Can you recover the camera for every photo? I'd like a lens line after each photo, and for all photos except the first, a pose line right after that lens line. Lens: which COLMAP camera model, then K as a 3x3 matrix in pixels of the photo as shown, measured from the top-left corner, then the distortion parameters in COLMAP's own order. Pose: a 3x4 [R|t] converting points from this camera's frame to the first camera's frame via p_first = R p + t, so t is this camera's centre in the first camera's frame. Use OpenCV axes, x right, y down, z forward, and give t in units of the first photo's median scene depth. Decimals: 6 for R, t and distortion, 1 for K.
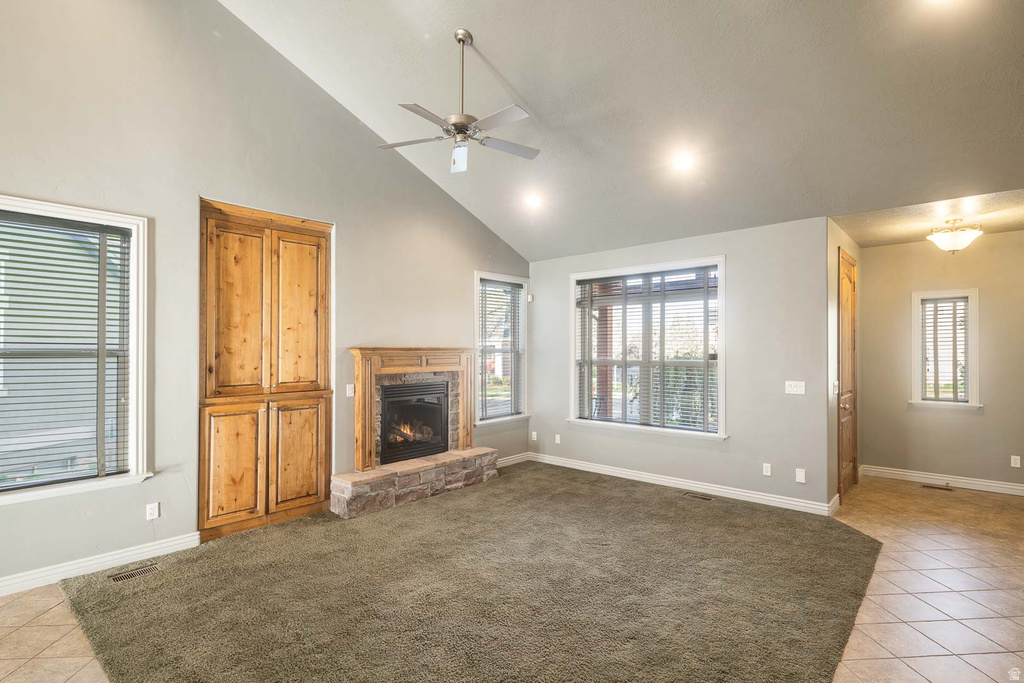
lens RADIAL K [[500.9, 0, 515.2], [0, 500.9, 341.3], [0, 0, 1]] dist [-0.002858, -0.001231]
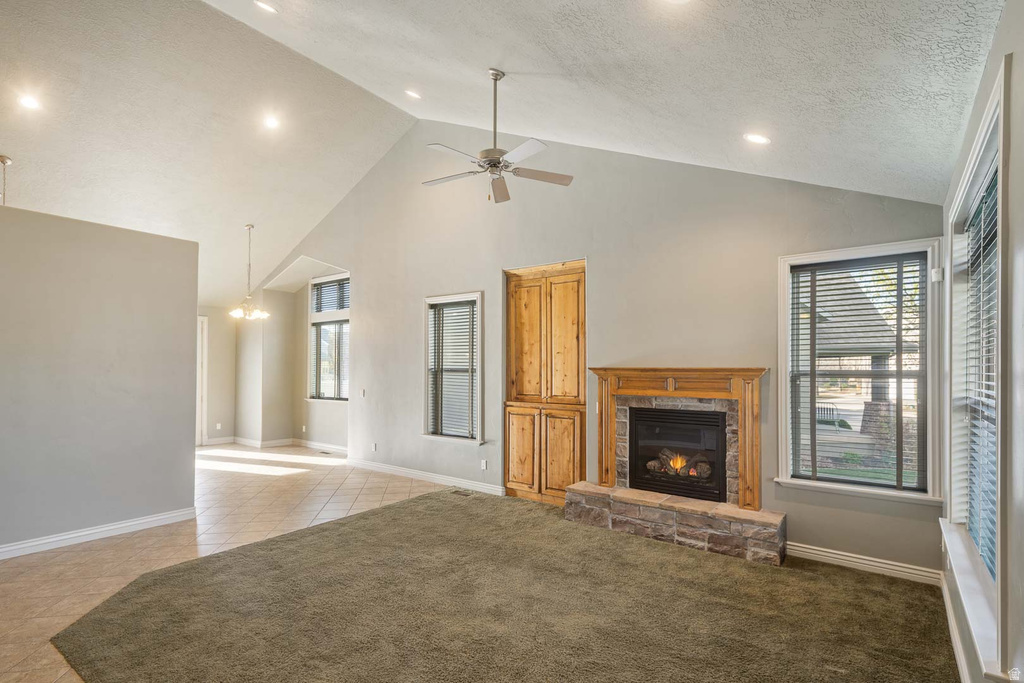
lens RADIAL K [[500.9, 0, 527.3], [0, 500.9, 367.8], [0, 0, 1]] dist [-0.002858, -0.001231]
pose [[0.080002, -0.008886, -0.996755, 0.810635], [0.001720, 0.999960, -0.008776, 0.023800], [0.996793, -0.001012, 0.080015, 0.844221]]
